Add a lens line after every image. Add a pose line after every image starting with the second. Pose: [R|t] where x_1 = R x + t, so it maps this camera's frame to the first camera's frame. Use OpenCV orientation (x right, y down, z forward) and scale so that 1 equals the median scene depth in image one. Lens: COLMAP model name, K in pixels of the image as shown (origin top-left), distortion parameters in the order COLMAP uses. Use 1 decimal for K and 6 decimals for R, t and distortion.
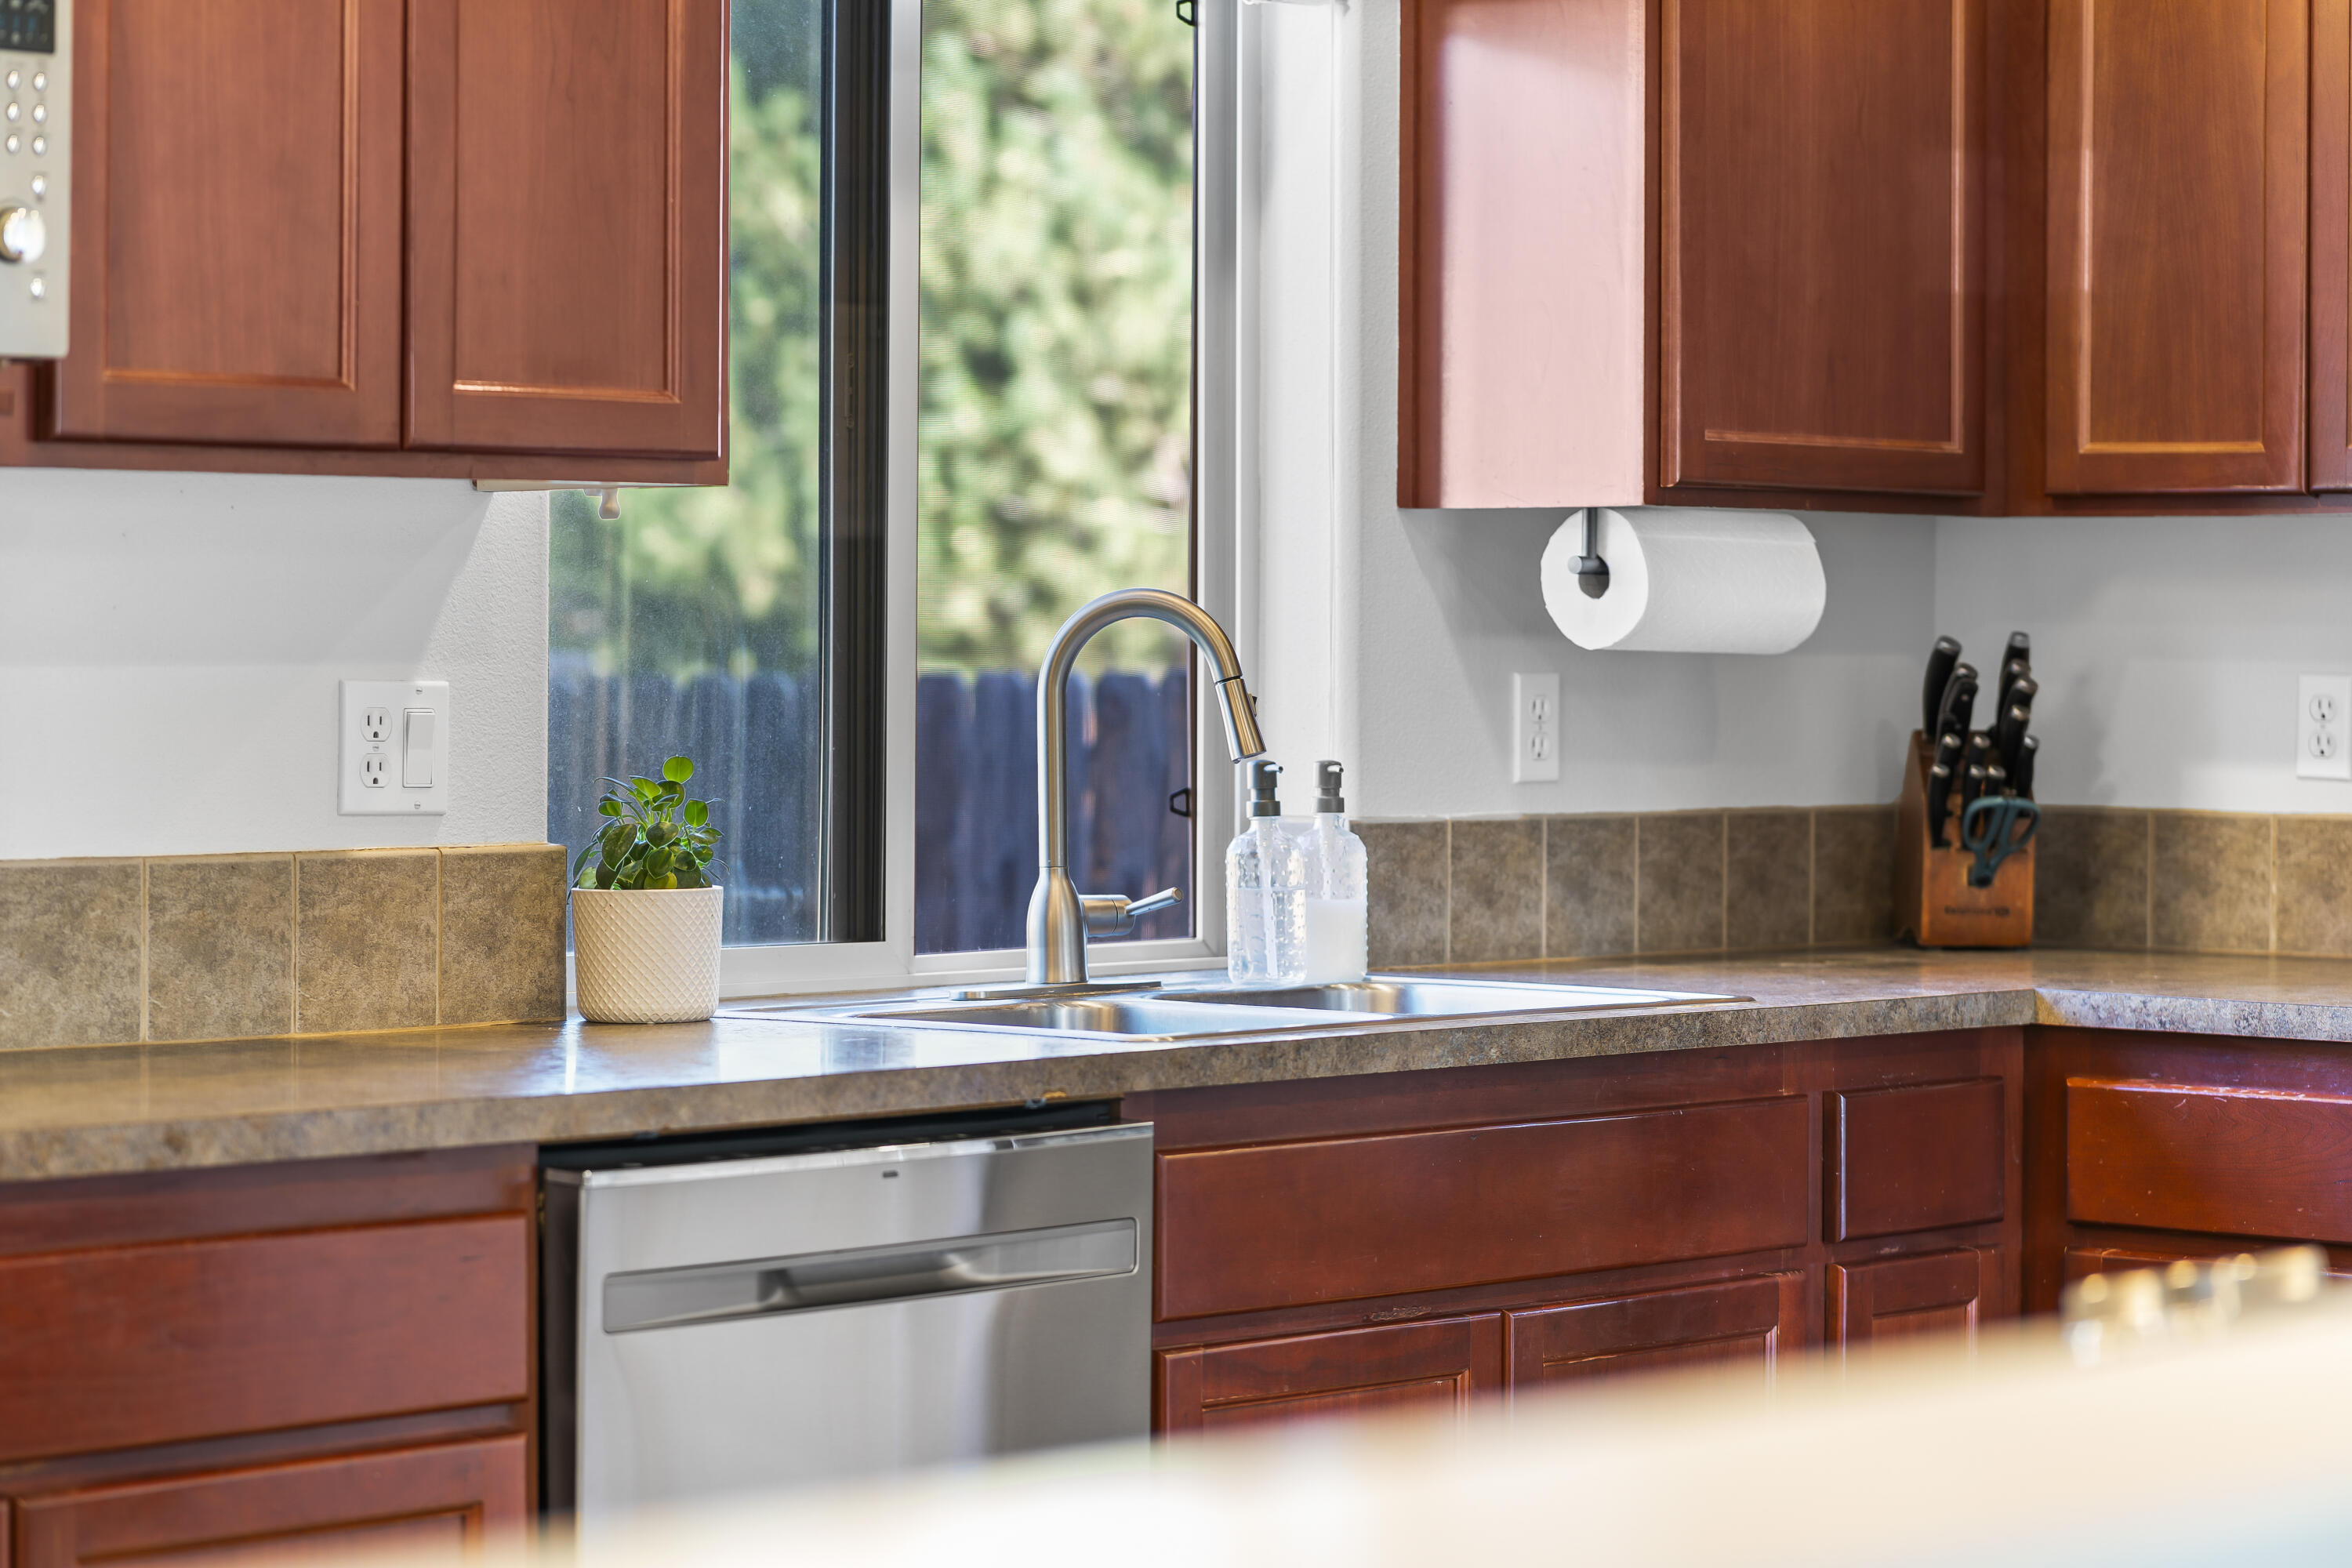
lens RADIAL K [[5934.0, 0, 1176.0], [0, 5934.0, 784.0], [0, 0, 1]] dist [-0.088402, -0.547776]
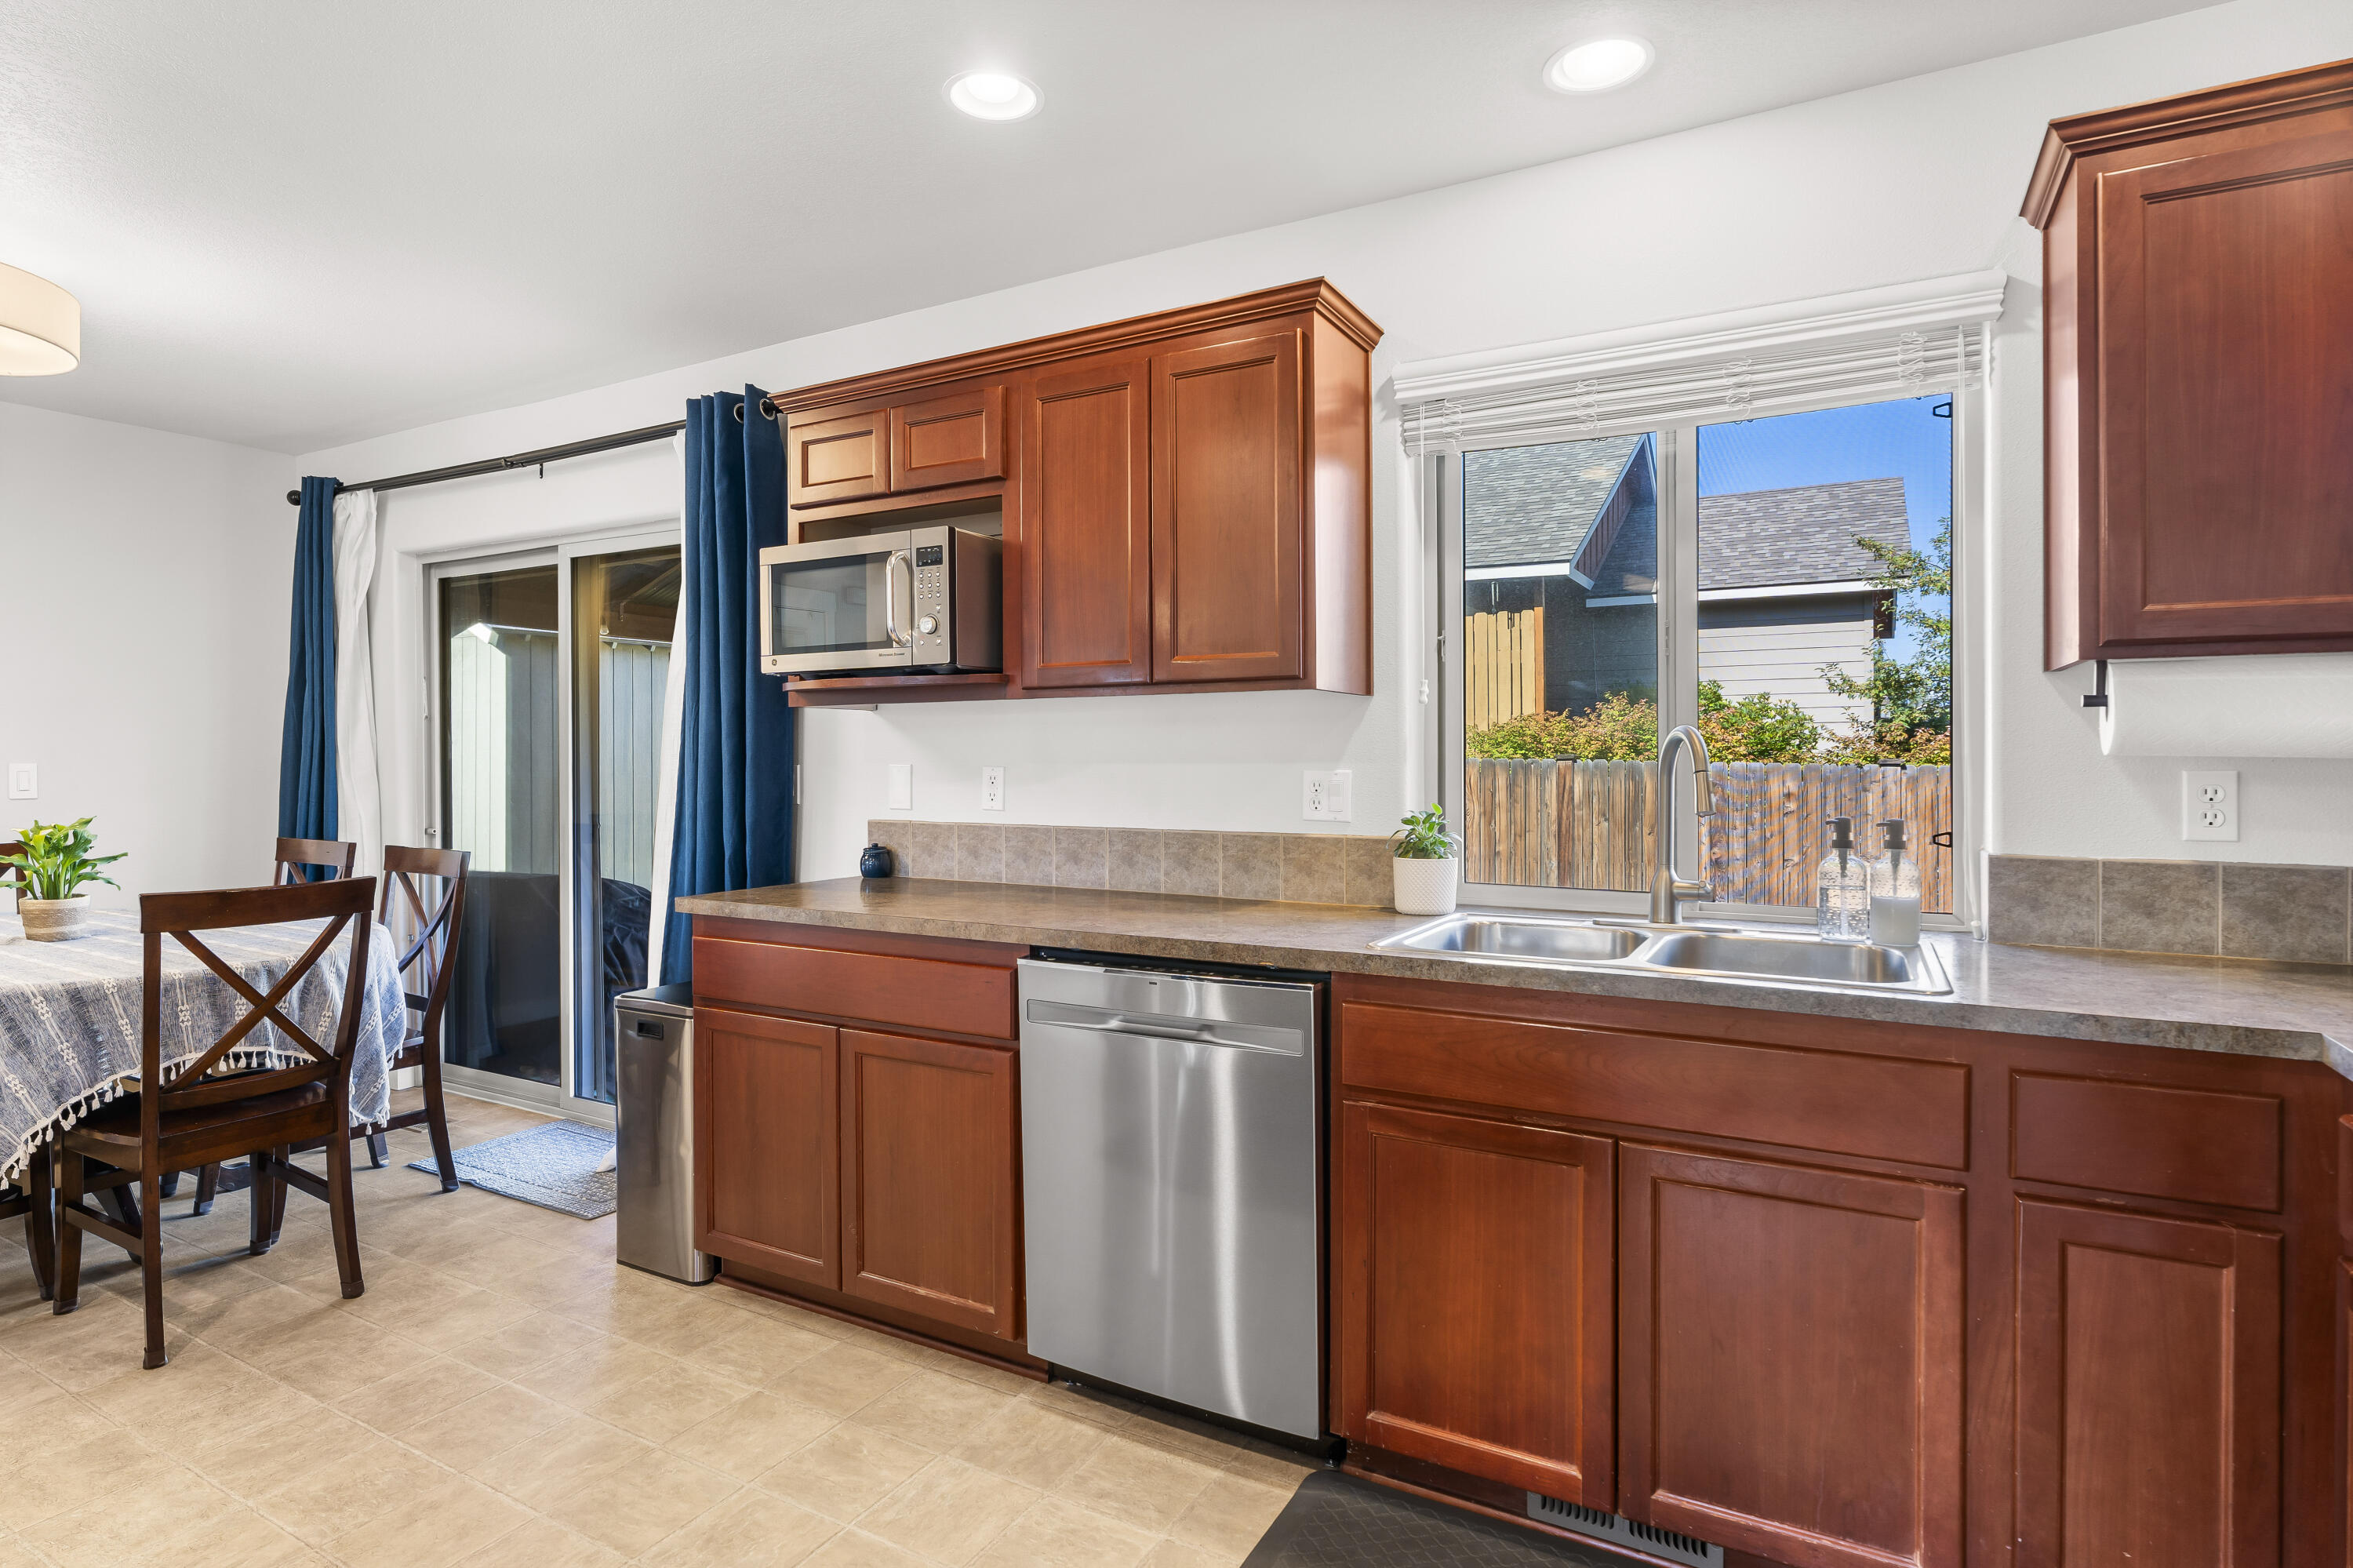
lens RADIAL K [[1237.3, 0, 1176.5], [0, 1237.3, 784.0], [0, 0, 1]] dist [0.004530, 0.000947]
pose [[0.225090, 0.017702, -0.974177, 0.385670], [-0.019361, 0.999719, 0.013693, -0.017533], [0.974145, 0.015779, 0.225370, 0.812149]]
